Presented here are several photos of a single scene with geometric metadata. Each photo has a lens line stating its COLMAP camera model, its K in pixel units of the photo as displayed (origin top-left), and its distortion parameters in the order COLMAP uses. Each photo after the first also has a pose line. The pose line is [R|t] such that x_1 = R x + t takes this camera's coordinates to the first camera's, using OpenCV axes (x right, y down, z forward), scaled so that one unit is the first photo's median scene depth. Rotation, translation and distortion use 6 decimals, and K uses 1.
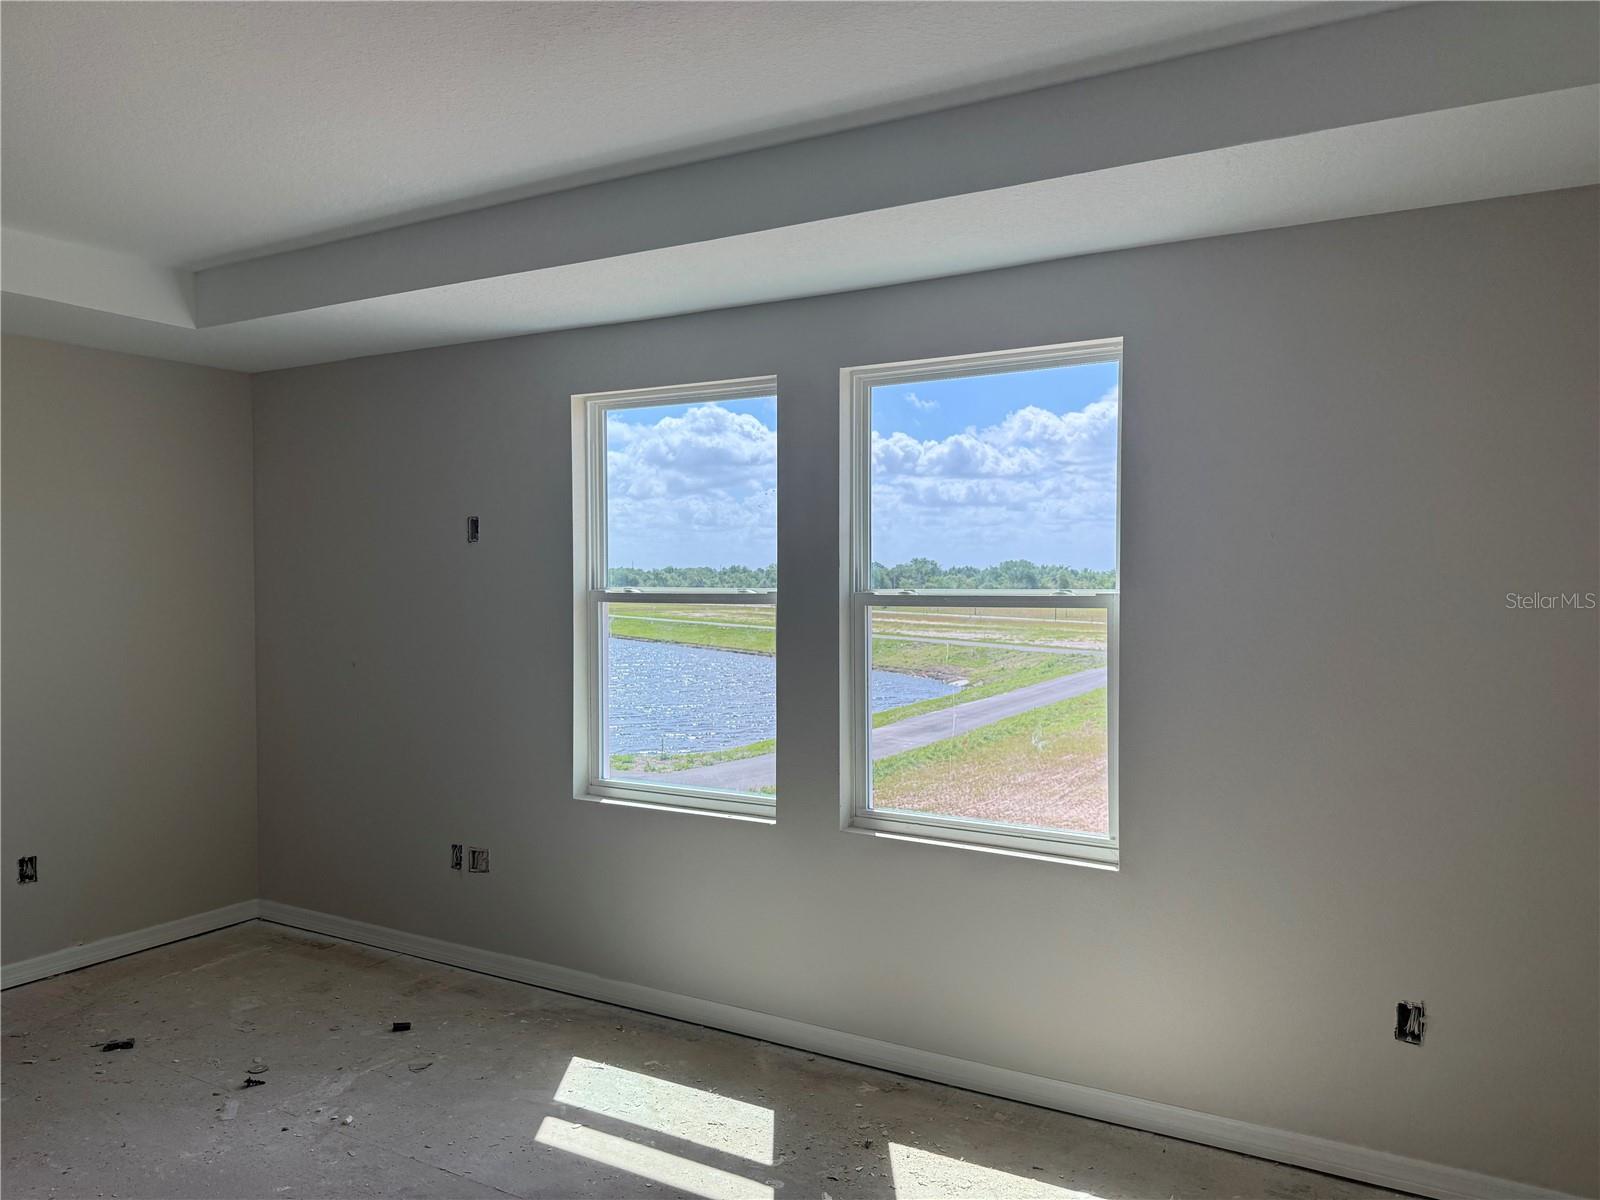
lens RADIAL K [[1120.3, 0, 799.0], [0, 1120.3, 605.0], [0, 0, 1]] dist [0.095617, -0.141885]
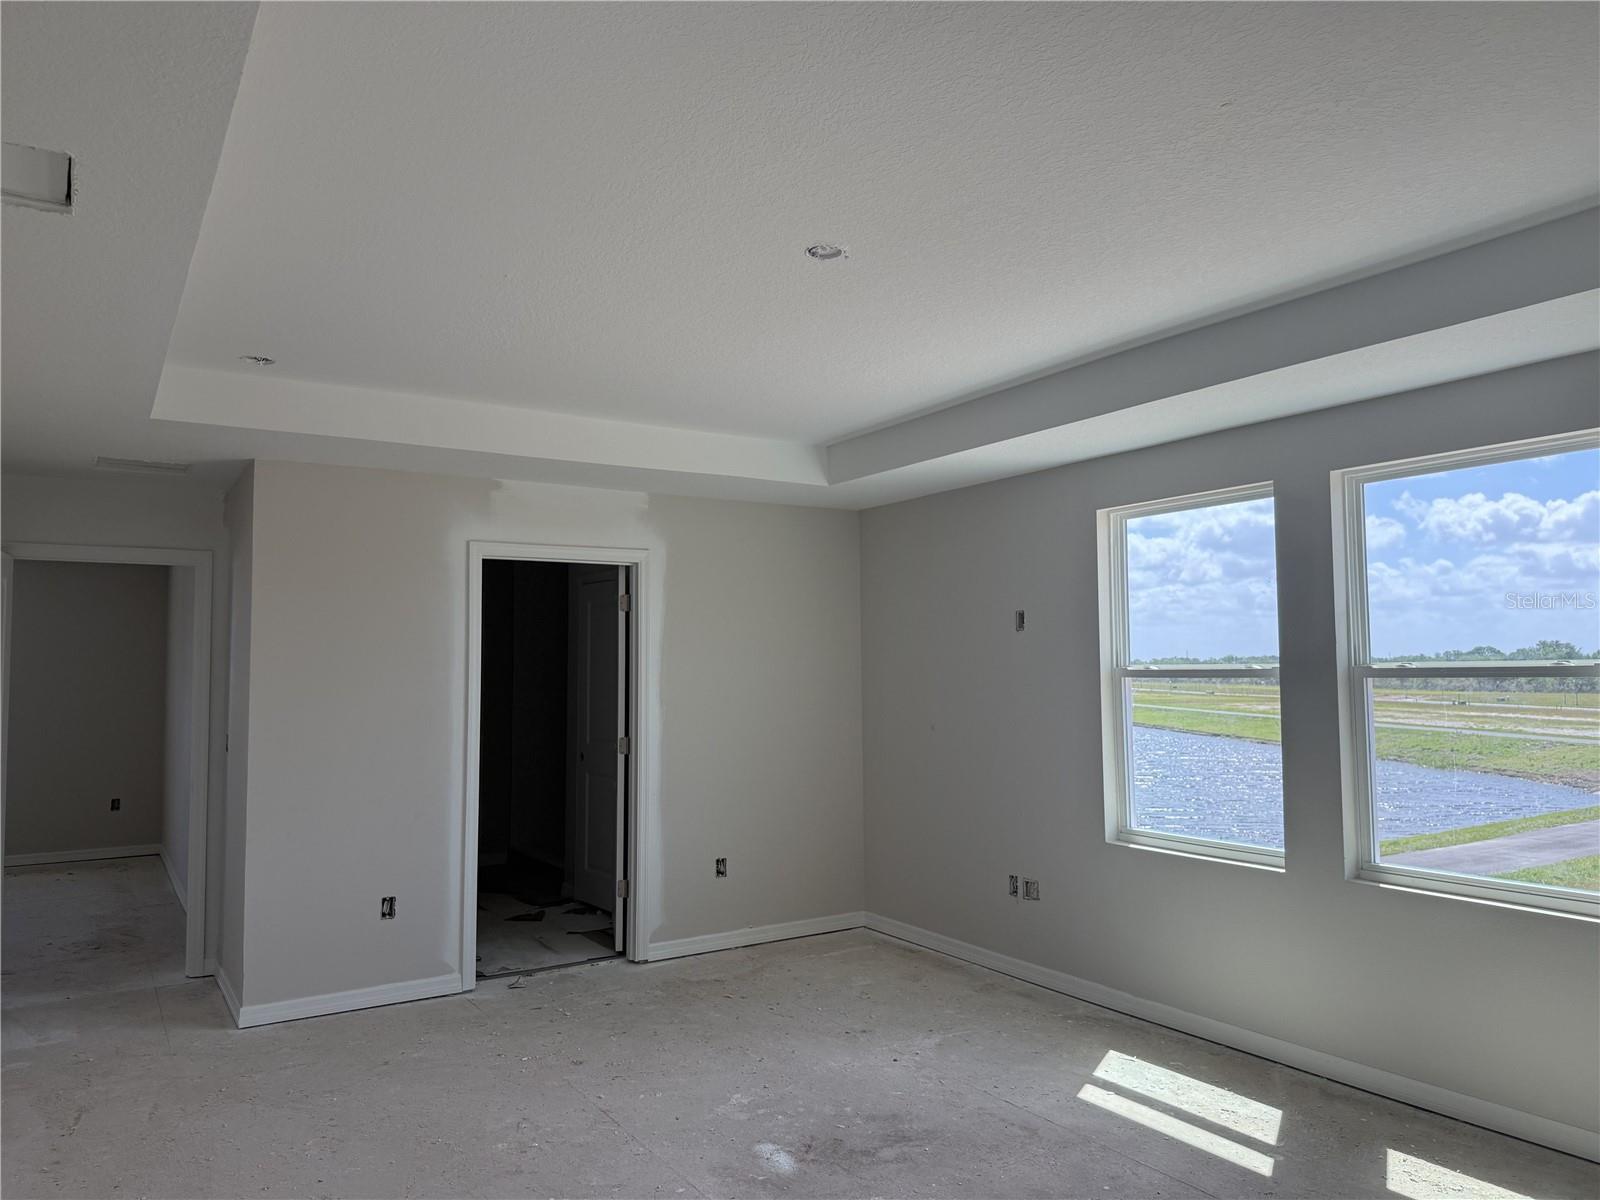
lens RADIAL K [[1119.6, 0, 806.8], [0, 1119.6, 601.1], [0, 0, 1]] dist [0.042101, -0.076217]
pose [[0.890679, -0.037344, -0.453096, 0.074835], [-0.000864, 0.996480, -0.083829, 0.018246], [0.454631, 0.075056, 0.887512, -0.248339]]
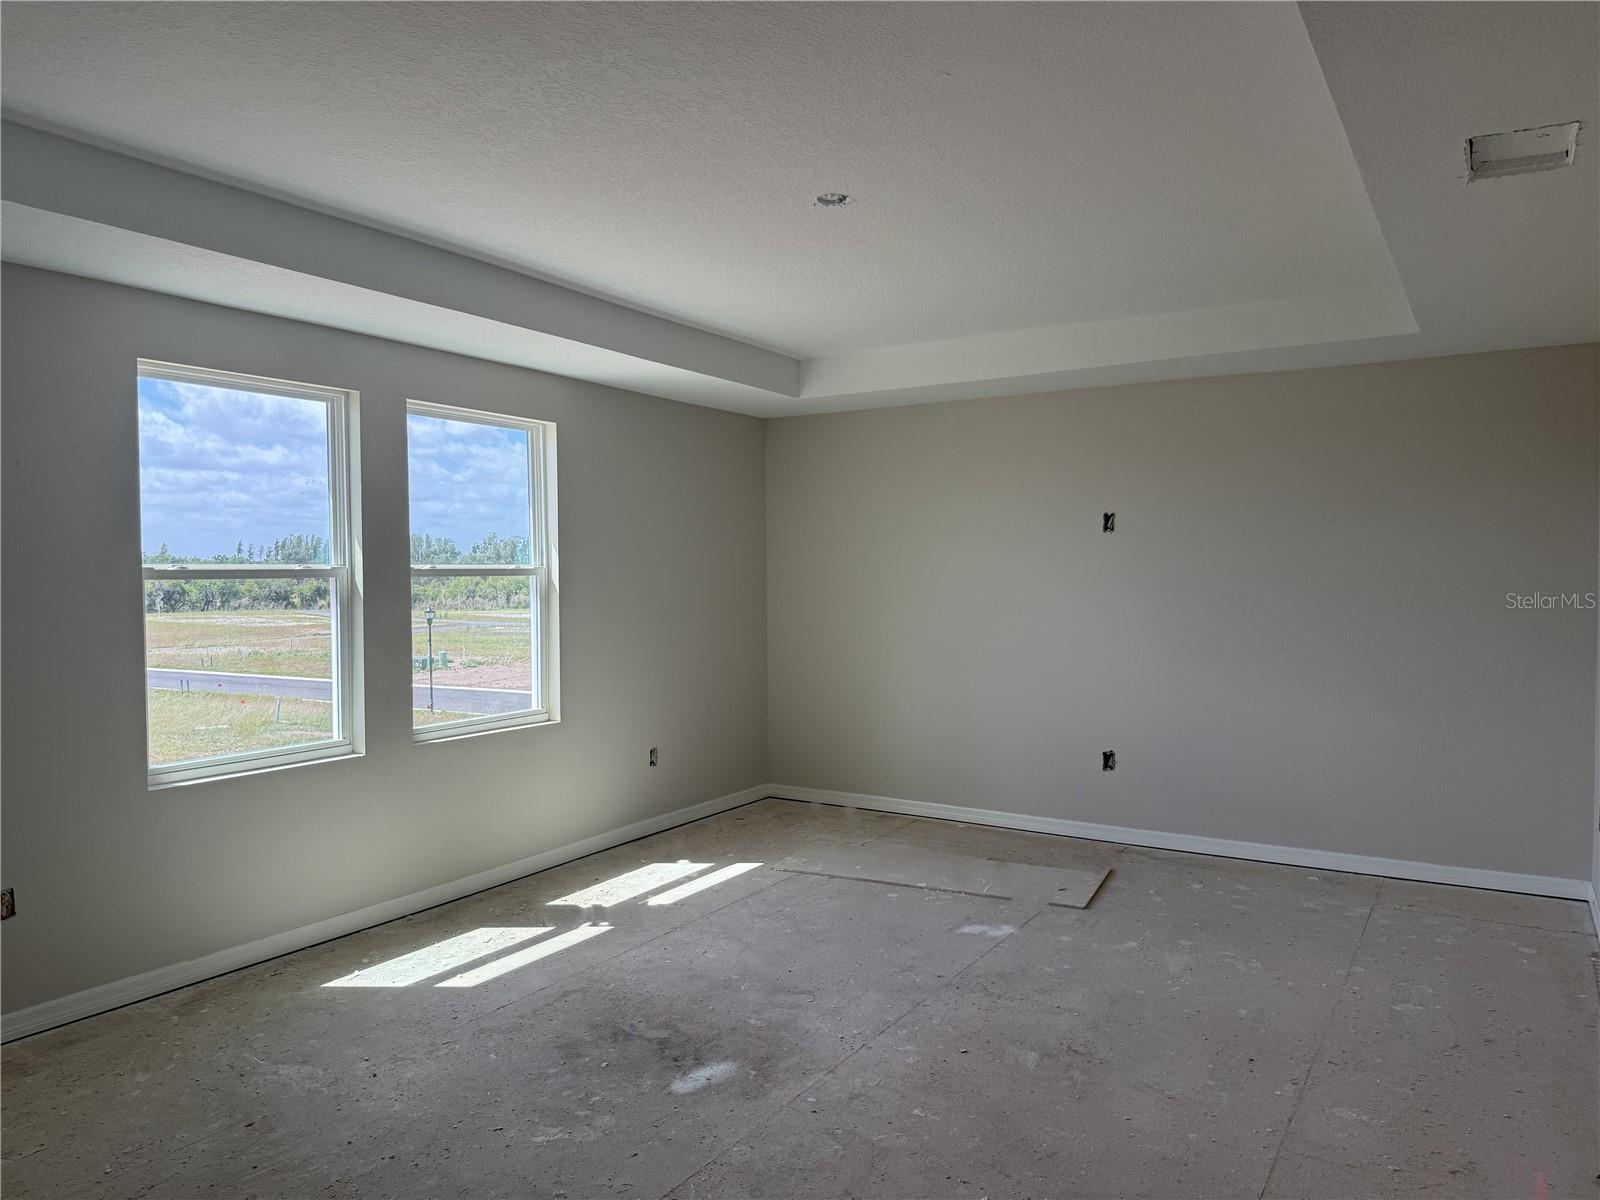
lens RADIAL K [[1119.6, 0, 806.8], [0, 1119.6, 601.1], [0, 0, 1]] dist [0.042101, -0.076217]
pose [[0.028980, -0.033181, 0.999029, -1.226149], [0.026021, 0.999135, 0.032430, -0.001552], [-0.999241, 0.025056, 0.029818, 0.465926]]
